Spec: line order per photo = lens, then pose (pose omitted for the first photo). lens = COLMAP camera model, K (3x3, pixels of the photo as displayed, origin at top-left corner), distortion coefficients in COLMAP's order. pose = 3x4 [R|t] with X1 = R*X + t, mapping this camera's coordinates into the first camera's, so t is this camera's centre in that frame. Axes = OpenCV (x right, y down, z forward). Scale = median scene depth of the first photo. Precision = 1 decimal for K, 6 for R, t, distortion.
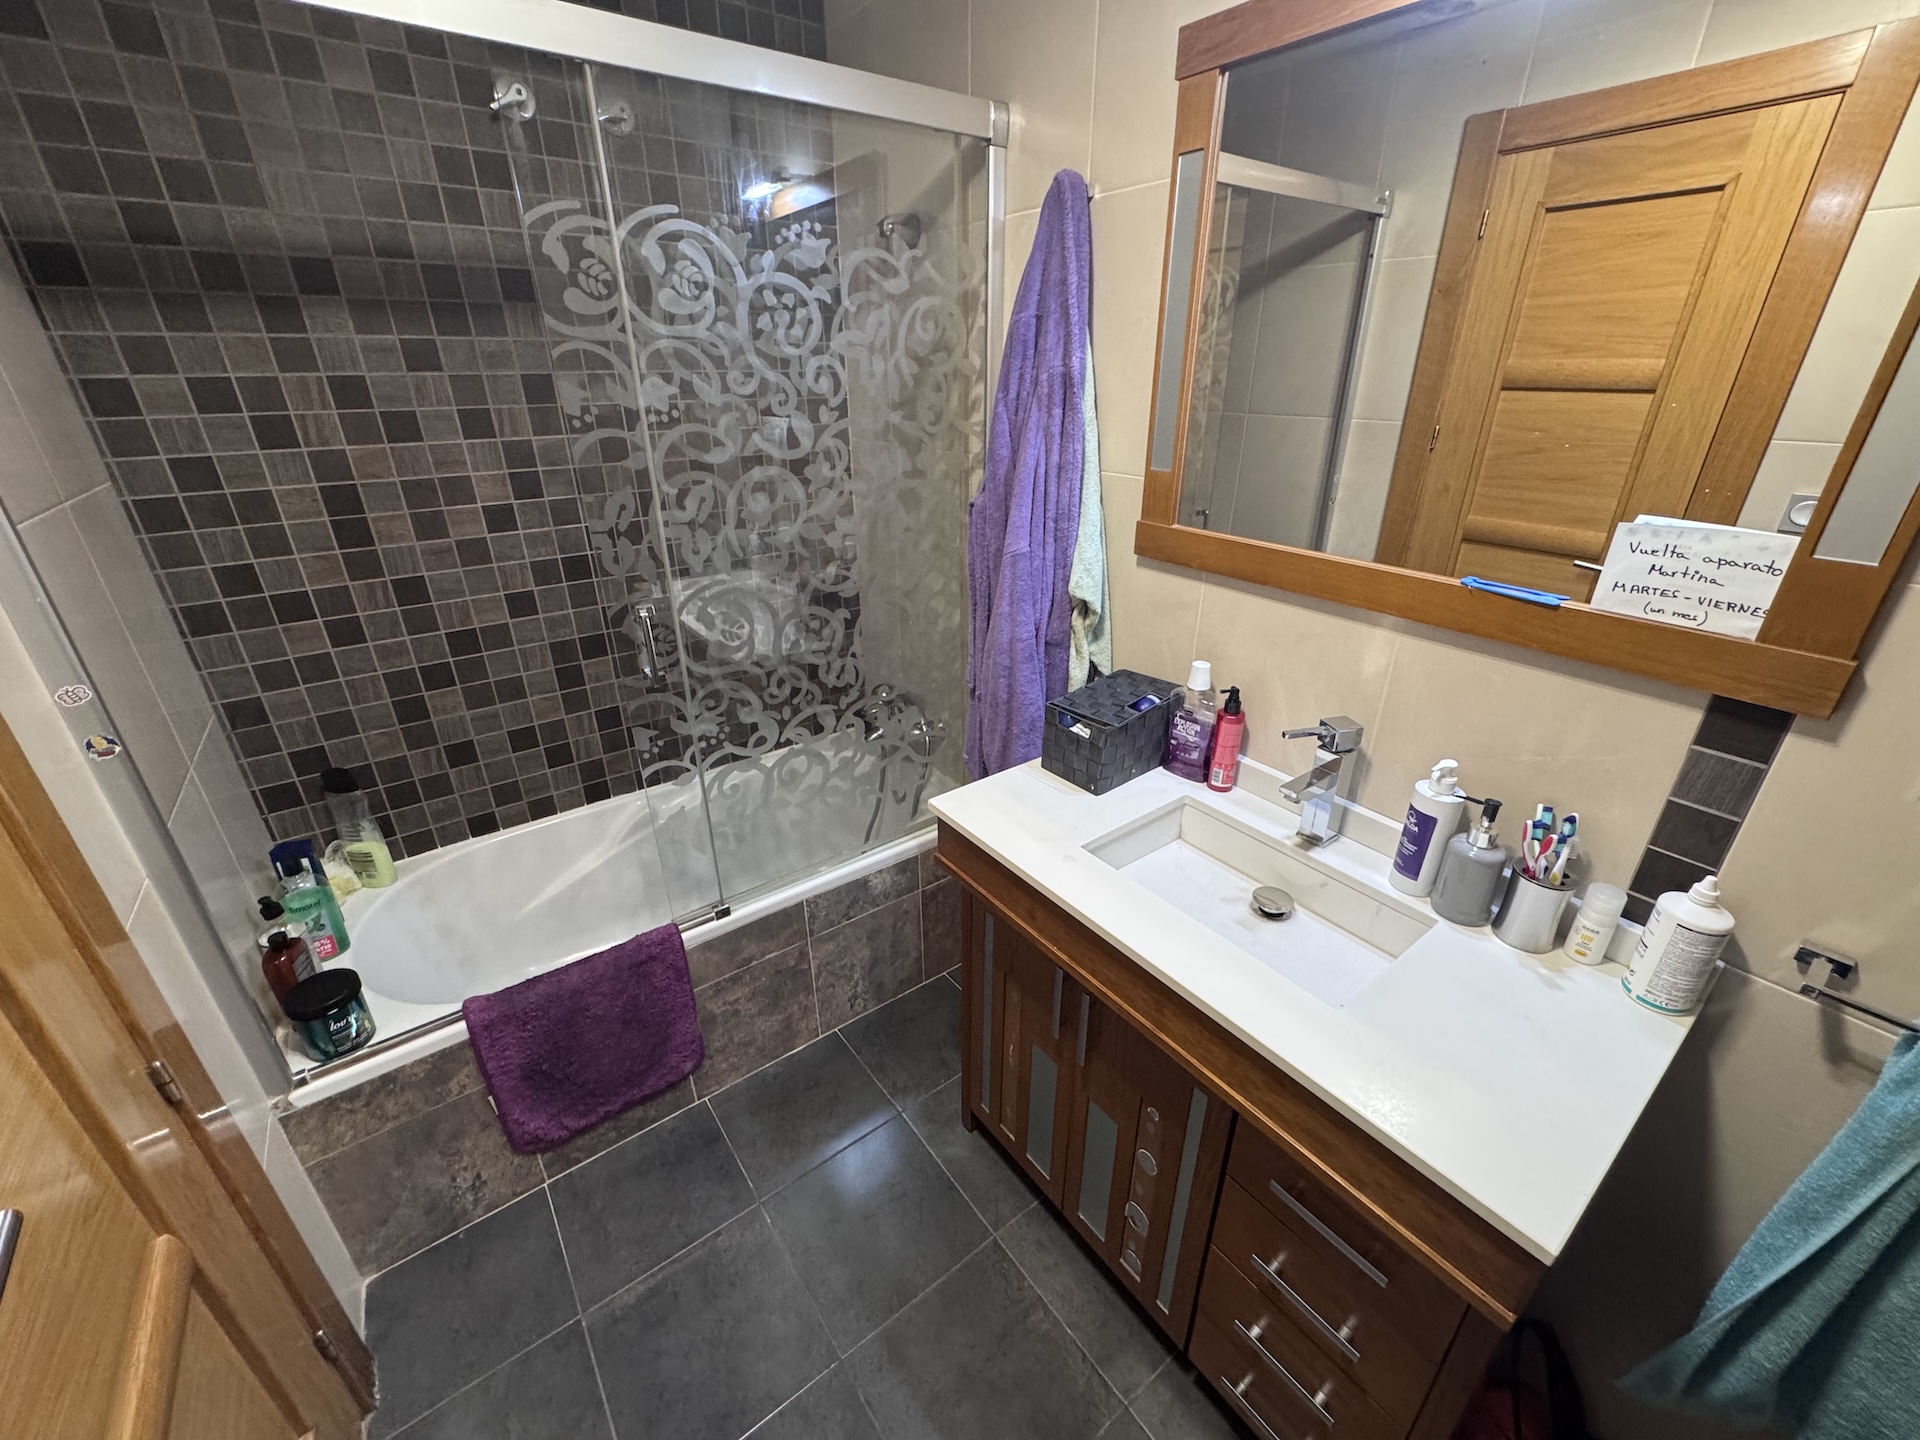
lens RADIAL K [[765.2, 0, 964.9], [0, 765.2, 718.6], [0, 0, 1]] dist [-0.003935, -0.000350]
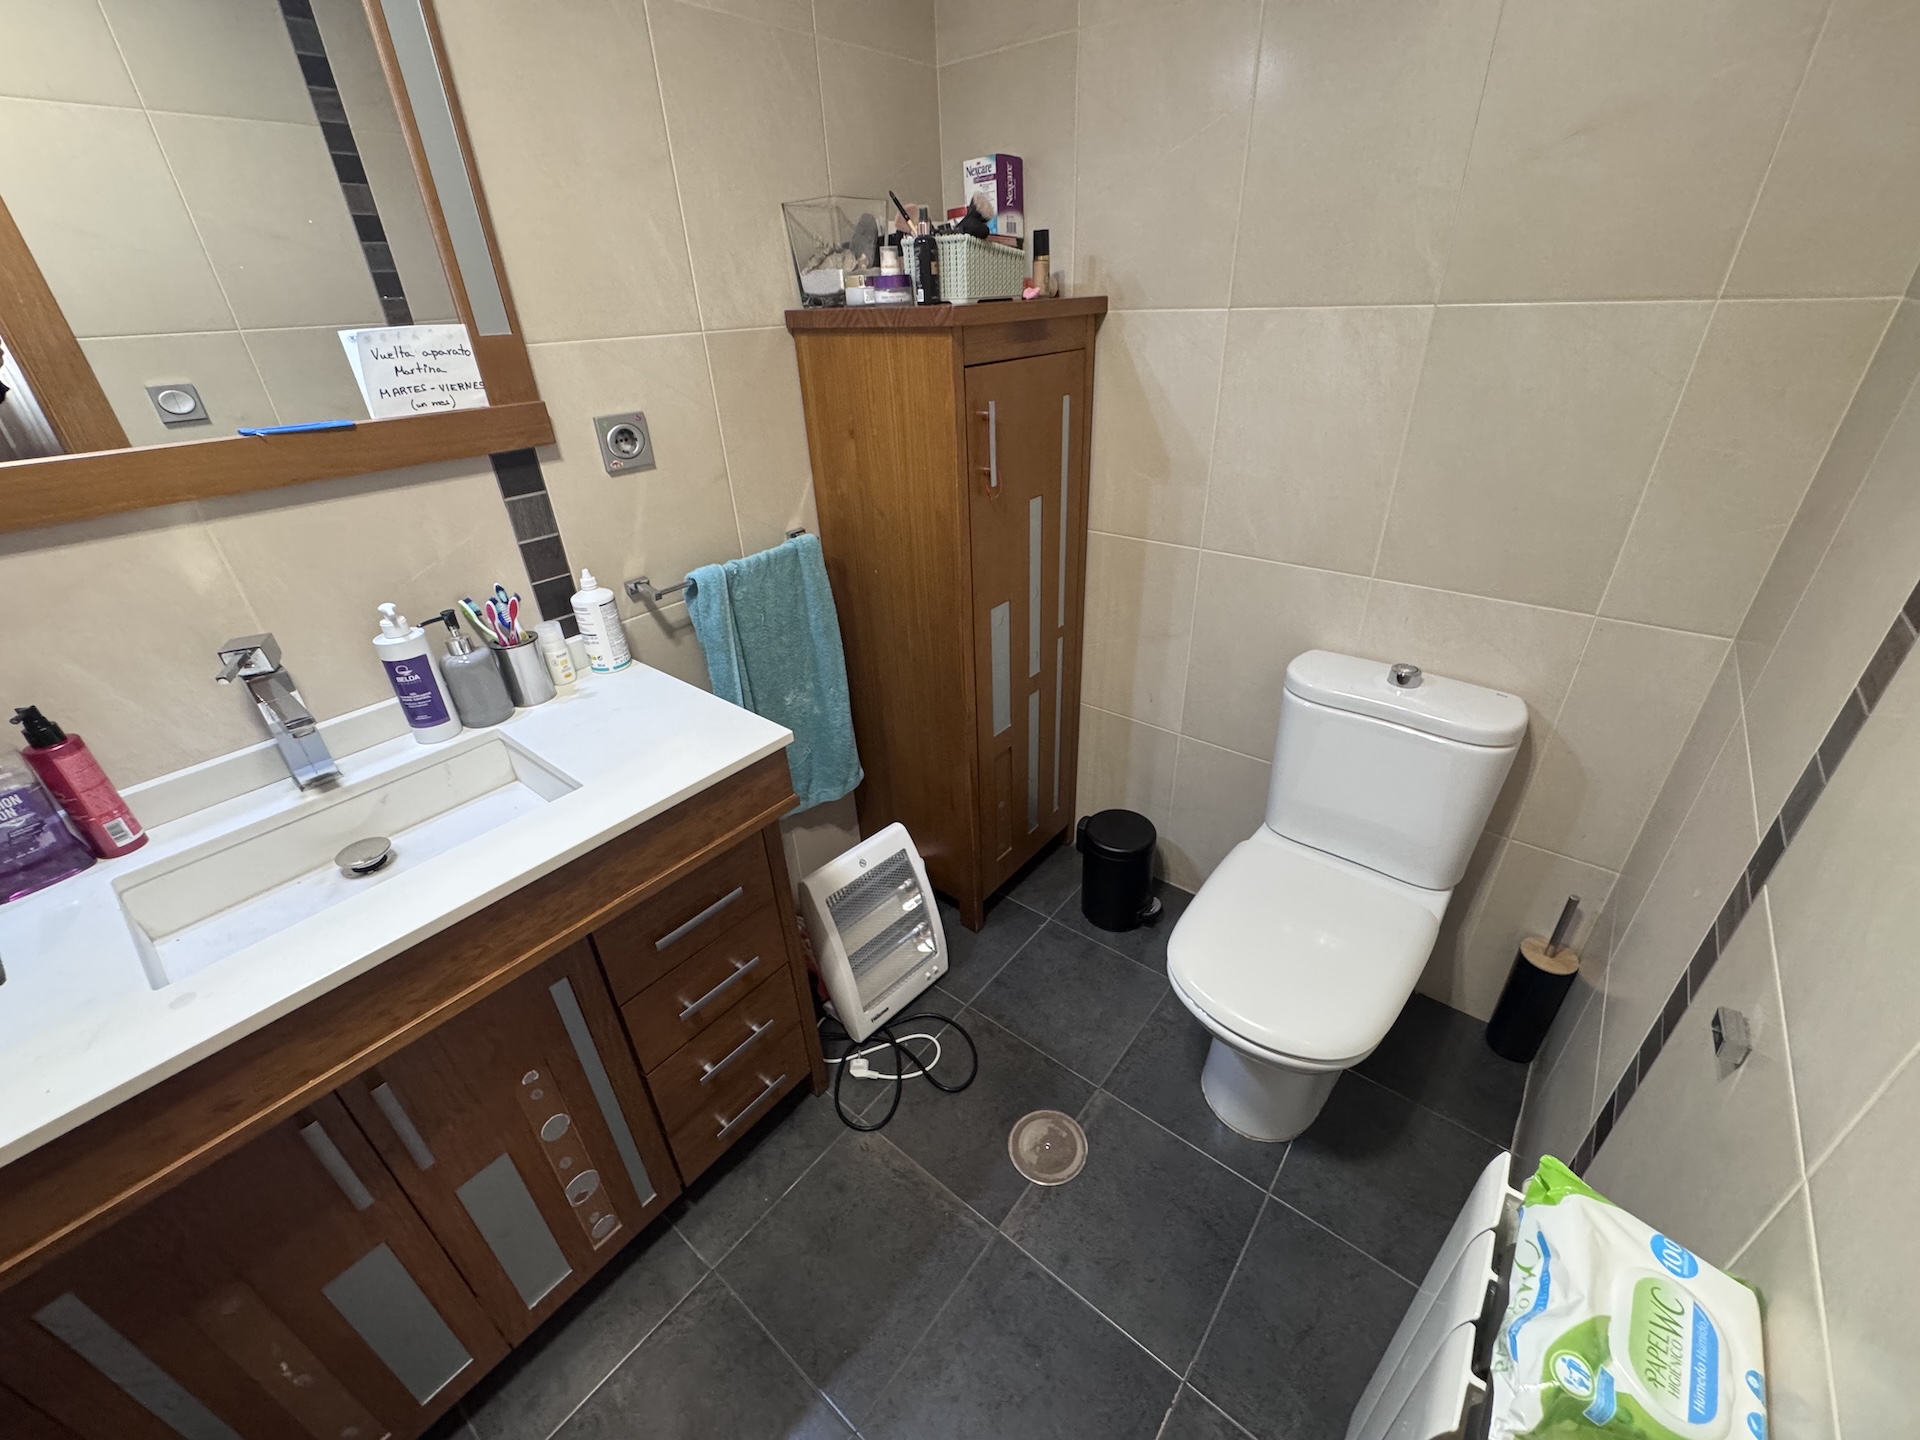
lens RADIAL K [[765.2, 0, 966.0], [0, 765.2, 721.5], [0, 0, 1]] dist [-0.003935, -0.000350]
pose [[-0.244957, -0.465540, 0.850452, -0.540819], [0.439210, 0.728723, 0.525412, -0.027881], [-0.864344, 0.502230, 0.025964, 0.423136]]
